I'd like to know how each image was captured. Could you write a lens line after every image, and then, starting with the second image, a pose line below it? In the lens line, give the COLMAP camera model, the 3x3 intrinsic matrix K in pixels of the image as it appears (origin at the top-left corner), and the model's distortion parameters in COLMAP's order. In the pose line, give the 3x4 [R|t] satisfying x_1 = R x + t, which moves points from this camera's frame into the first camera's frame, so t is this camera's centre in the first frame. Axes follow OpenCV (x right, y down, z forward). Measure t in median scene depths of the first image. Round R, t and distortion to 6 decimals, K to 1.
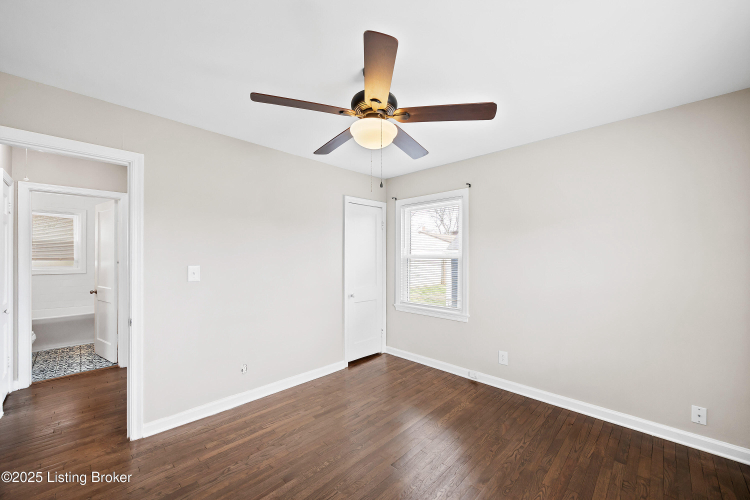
lens RADIAL K [[287.7, 0, 370.7], [0, 287.7, 257.5], [0, 0, 1]] dist [-0.002961, 0.000059]
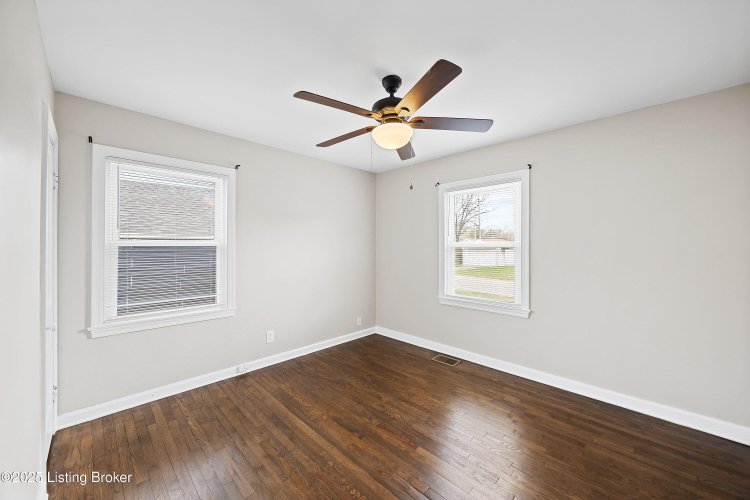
lens RADIAL K [[287.7, 0, 375.4], [0, 287.7, 245.3], [0, 0, 1]] dist [-0.002961, 0.000059]
pose [[-0.003678, 0.001621, 0.999992, -0.663253], [-0.002274, 0.999996, -0.001630, 0.002531], [-0.999991, -0.002280, -0.003674, 0.631718]]
